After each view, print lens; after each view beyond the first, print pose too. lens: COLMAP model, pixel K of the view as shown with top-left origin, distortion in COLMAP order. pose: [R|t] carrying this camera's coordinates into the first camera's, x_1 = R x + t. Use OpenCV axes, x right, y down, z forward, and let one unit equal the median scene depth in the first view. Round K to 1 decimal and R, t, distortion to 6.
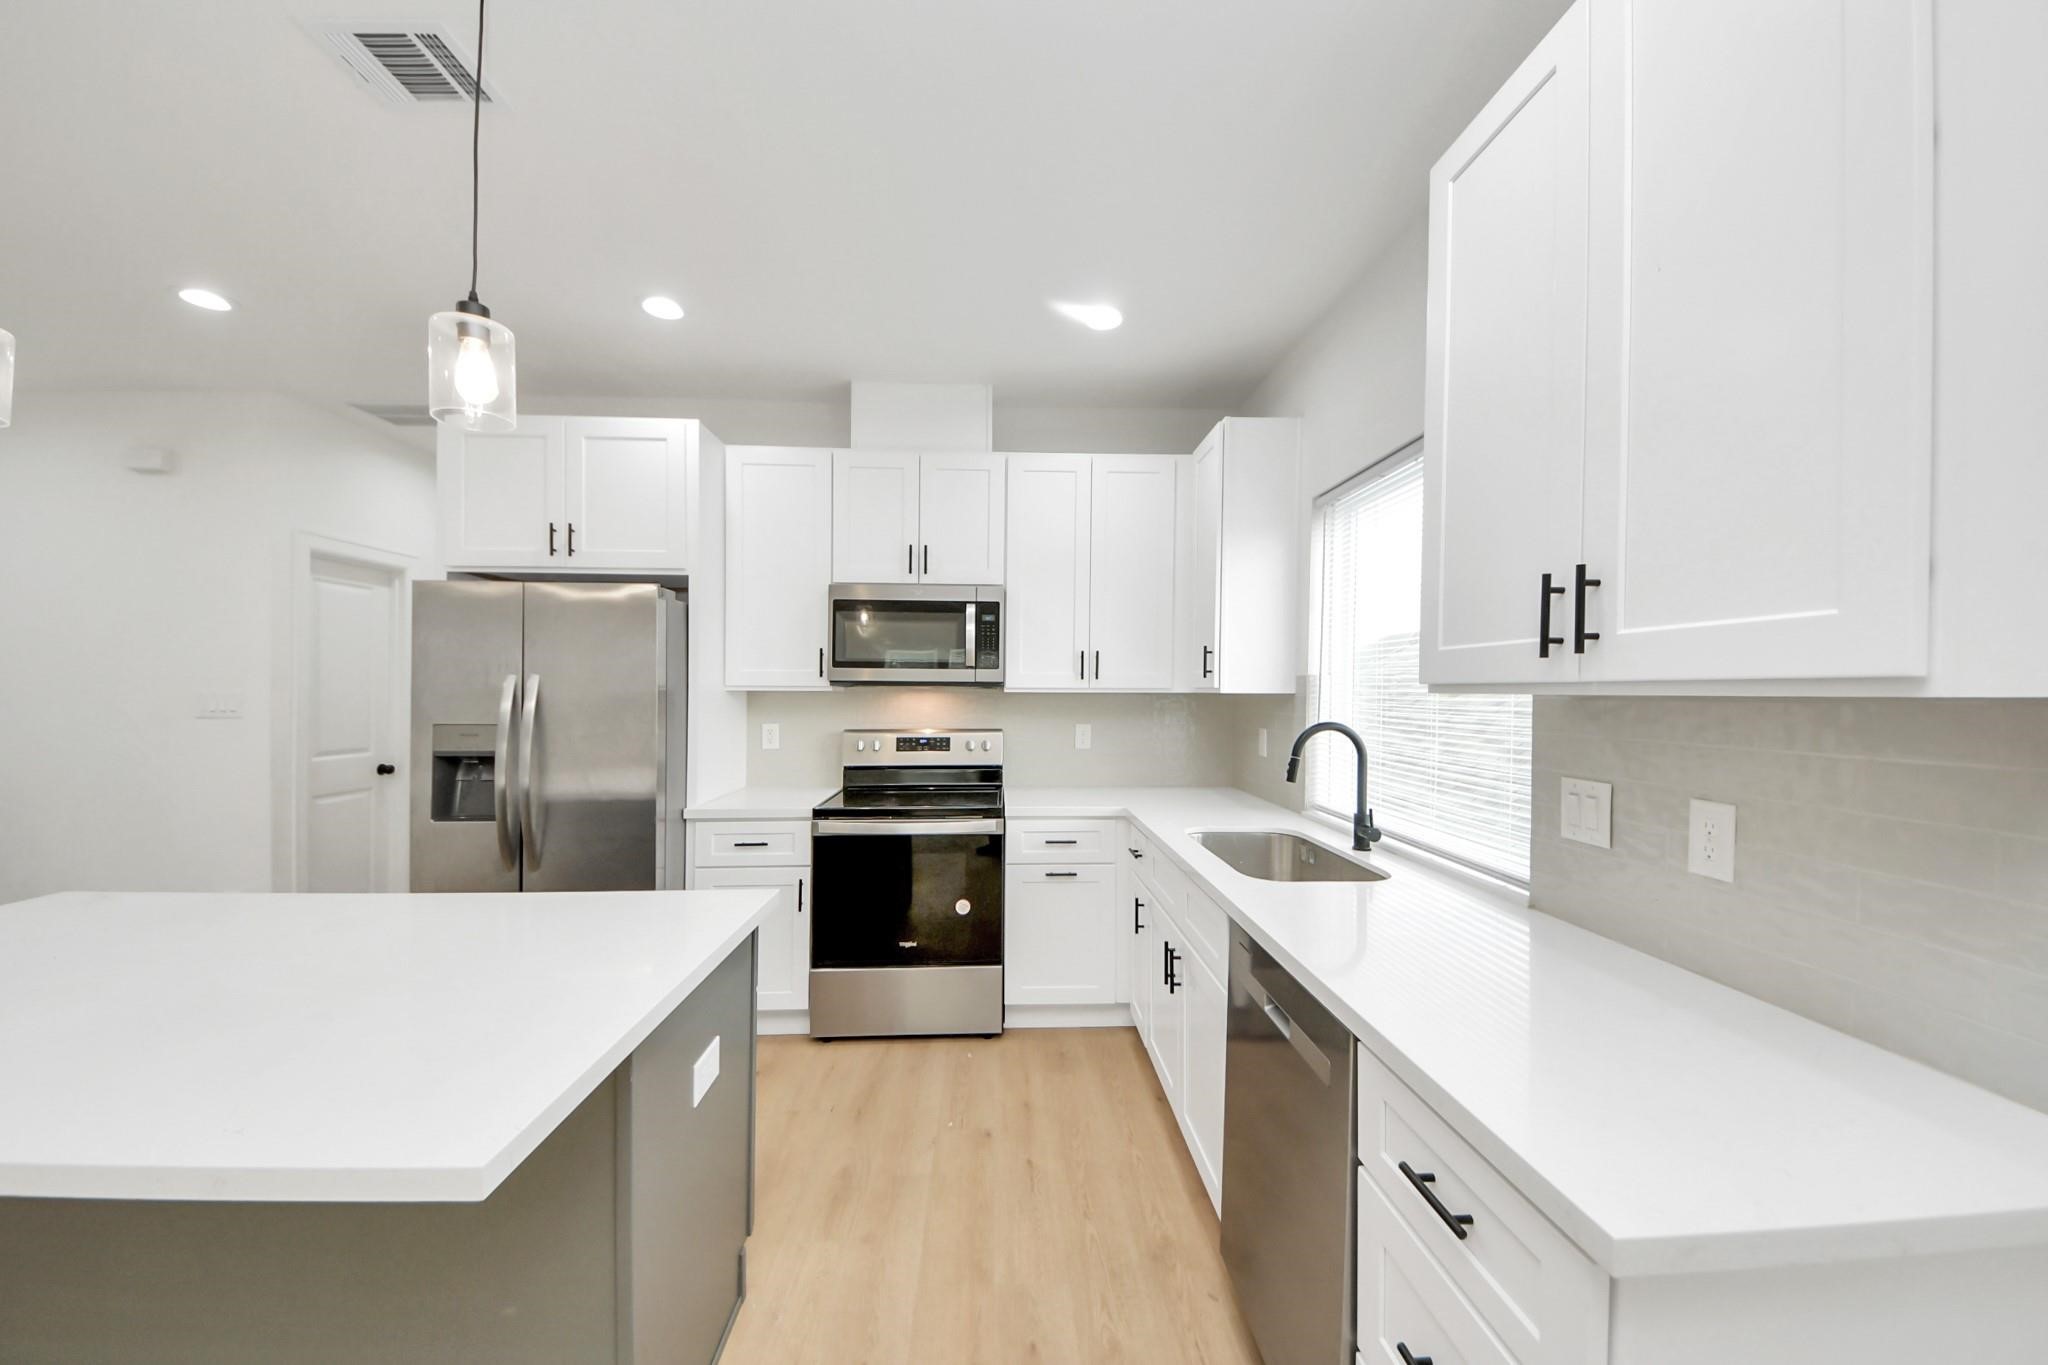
lens RADIAL K [[749.2, 0, 1062.6], [0, 749.2, 687.3], [0, 0, 1]] dist [-0.001840, -0.000192]
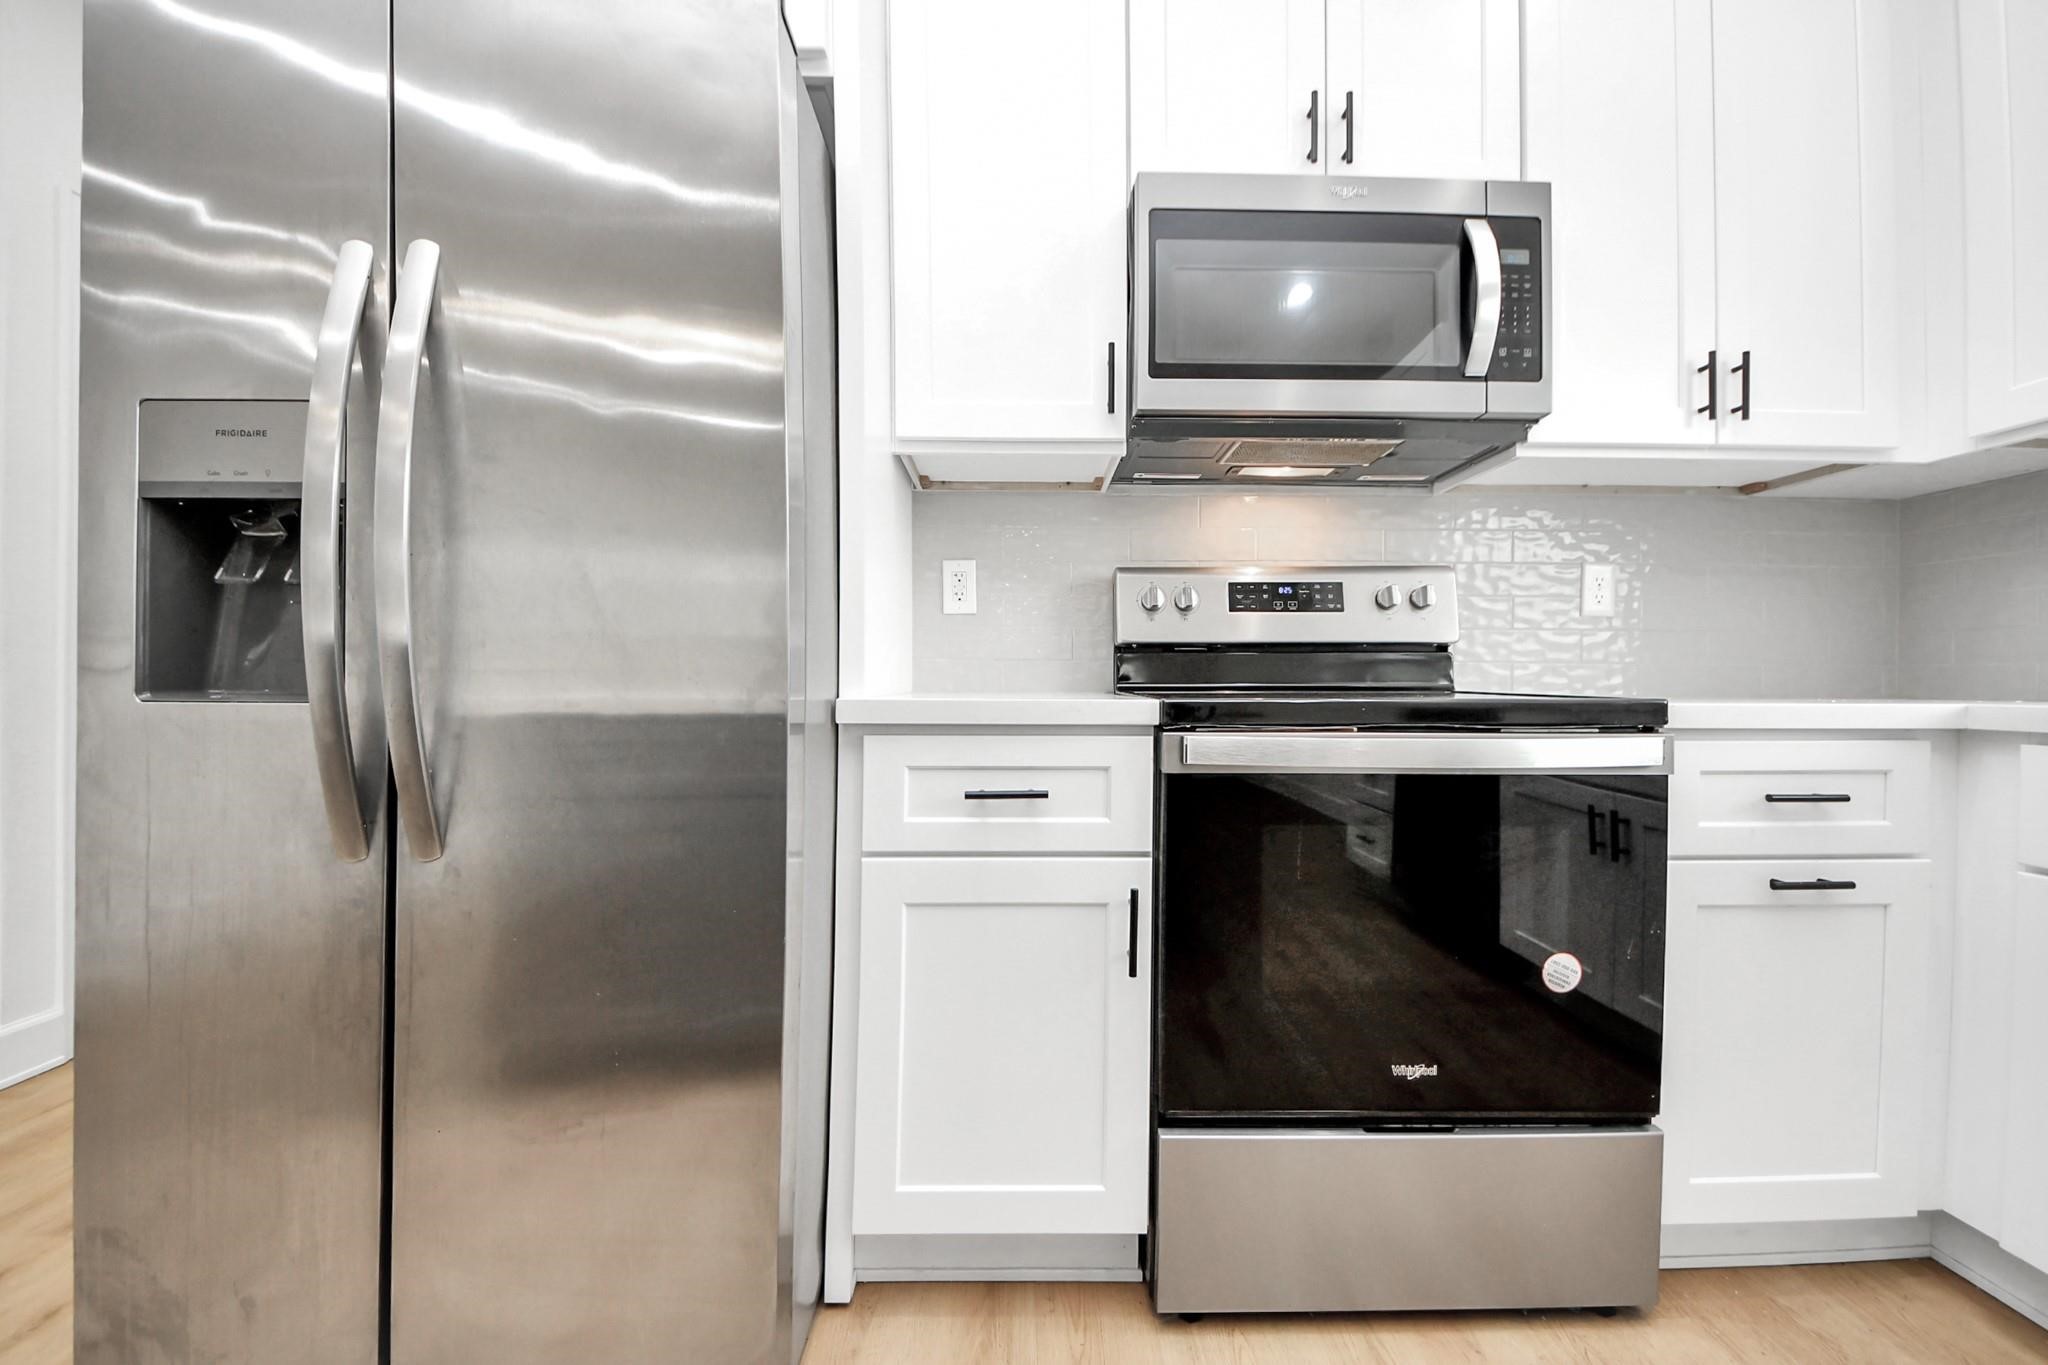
lens RADIAL K [[784.8, 0, 1018.9], [0, 784.8, 680.0], [0, 0, 1]] dist [-0.008612, -0.000072]
pose [[0.993860, -0.007418, -0.110399, -0.357997], [0.009449, 0.999795, 0.017886, 0.141689], [0.110244, -0.018819, 0.993726, 0.597533]]
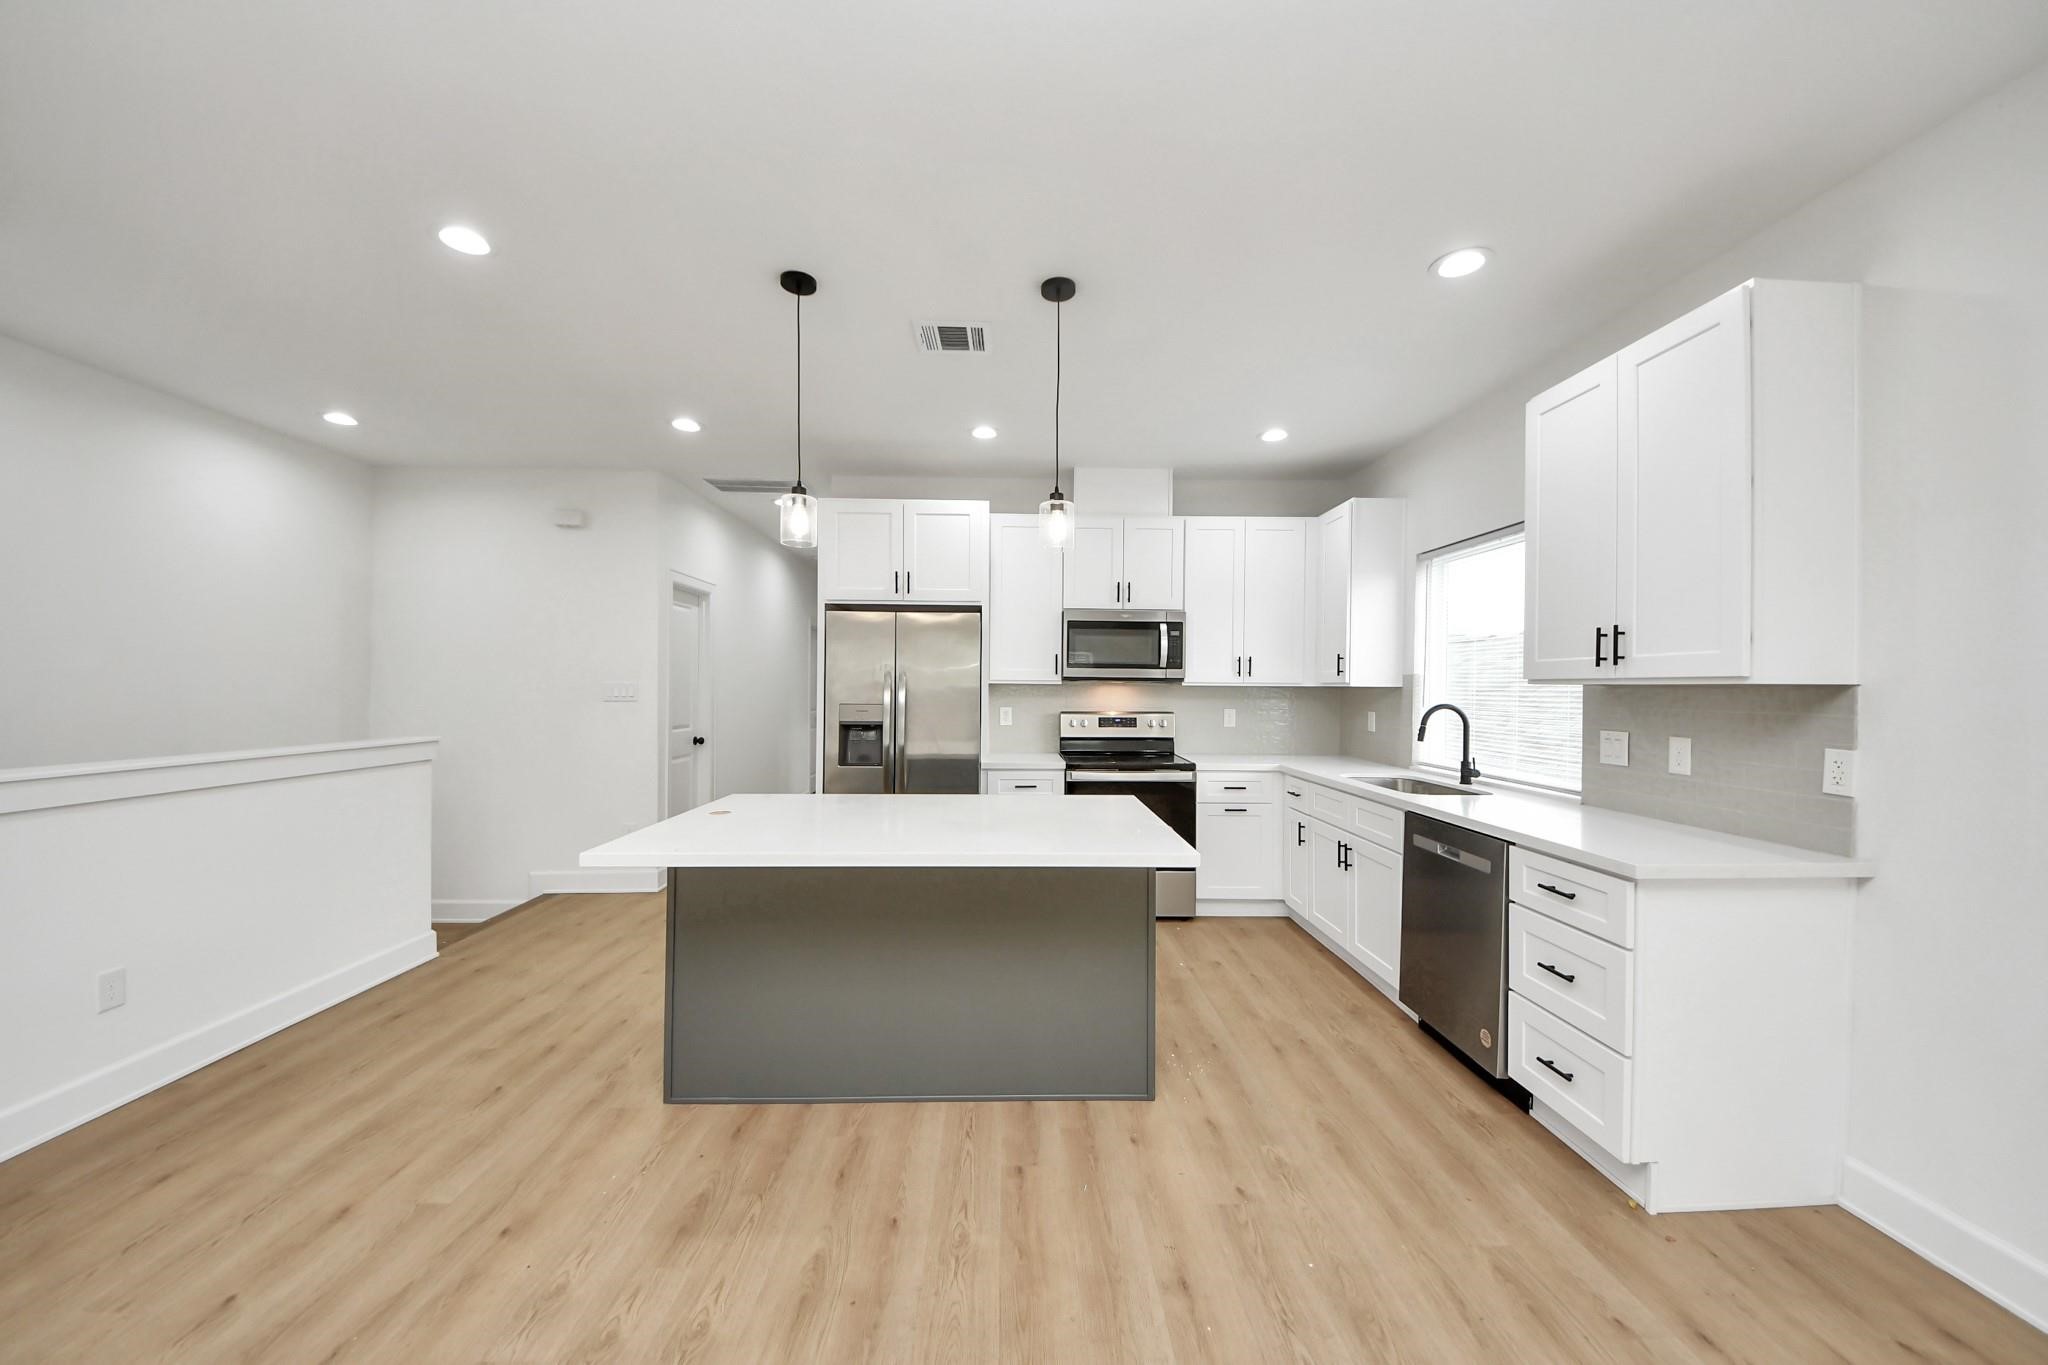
lens RADIAL K [[740.2, 0, 1028.9], [0, 740.2, 684.5], [0, 0, 1]] dist [0.003376, -0.000010]
pose [[0.999060, 0.003883, -0.043168, -0.347918], [-0.003905, 0.999992, -0.000429, 0.007461], [0.043166, 0.000597, 0.999068, -0.465374]]
